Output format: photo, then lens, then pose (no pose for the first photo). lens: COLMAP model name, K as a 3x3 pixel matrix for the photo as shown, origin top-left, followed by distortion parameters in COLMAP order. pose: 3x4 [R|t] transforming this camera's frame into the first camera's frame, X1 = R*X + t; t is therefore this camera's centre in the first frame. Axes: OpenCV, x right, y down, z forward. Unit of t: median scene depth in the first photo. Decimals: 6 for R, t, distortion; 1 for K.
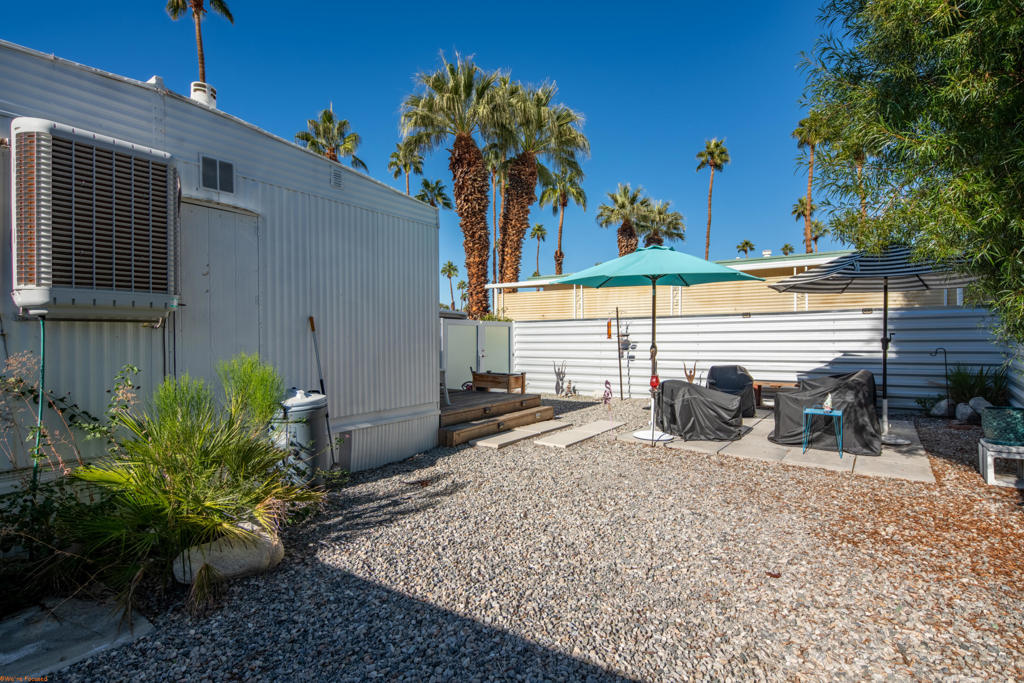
lens RADIAL K [[495.7, 0, 512.0], [0, 495.7, 341.5], [0, 0, 1]] dist [0.002258, -0.000227]
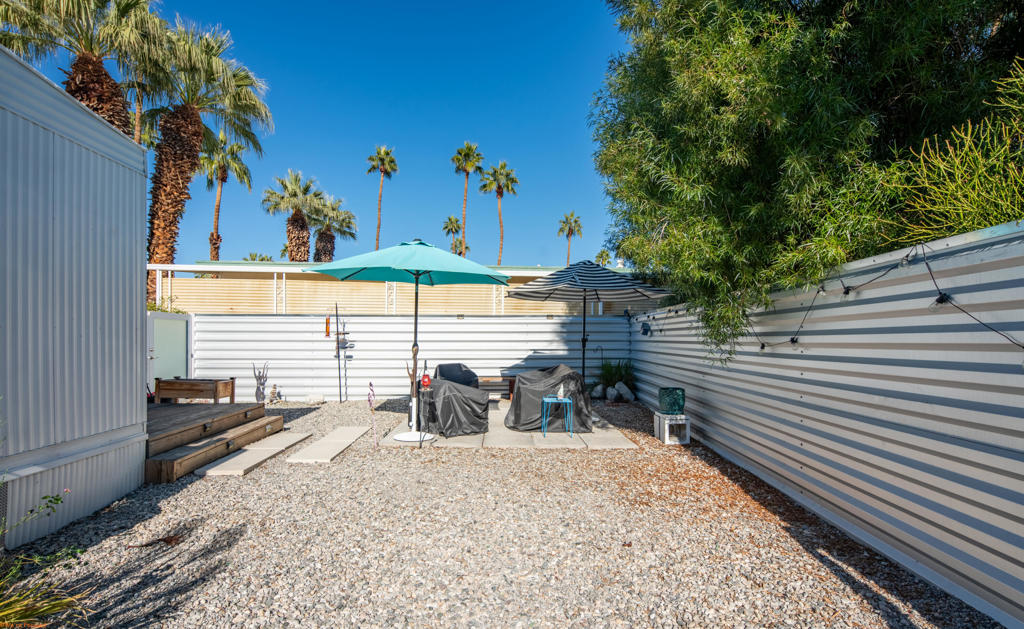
lens RADIAL K [[495.2, 0, 510.3], [0, 495.2, 343.7], [0, 0, 1]] dist [0.012347, -0.011508]
pose [[0.791055, 0.003777, 0.611733, -0.132838], [-0.007054, 0.999971, 0.002948, 0.002575], [-0.611704, -0.006647, 0.791059, 0.092692]]
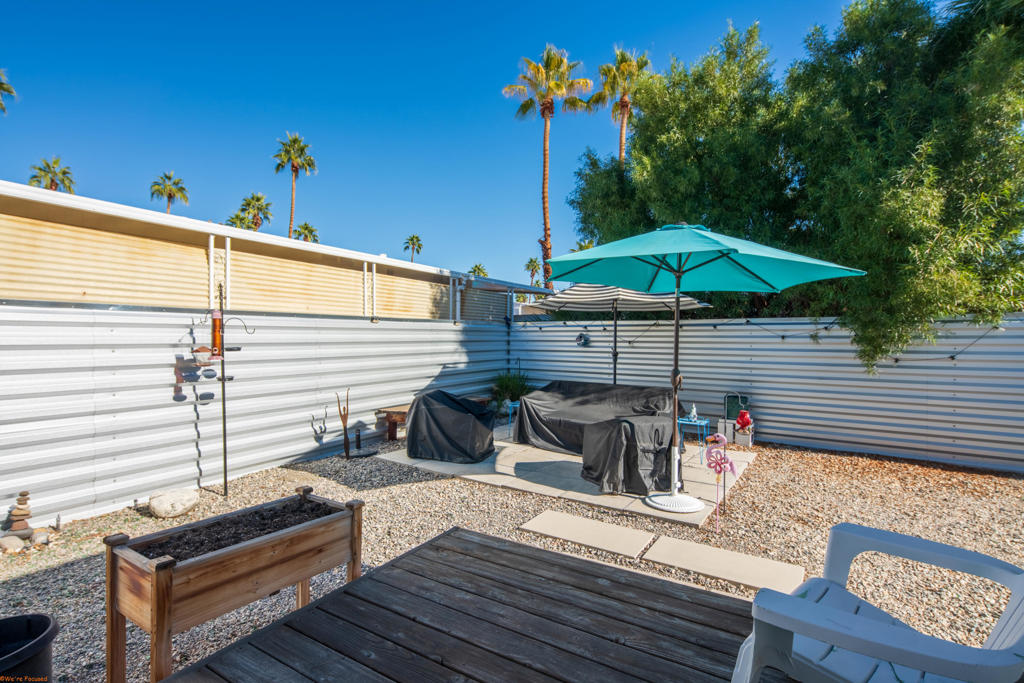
lens RADIAL K [[495.7, 0, 512.0], [0, 495.7, 341.5], [0, 0, 1]] dist [0.002258, -0.000227]
pose [[-0.050074, -0.000479, 0.998745, -0.327138], [0.000804, 1.000000, 0.000520, -0.027202], [-0.998745, 0.000829, -0.050074, 1.046367]]
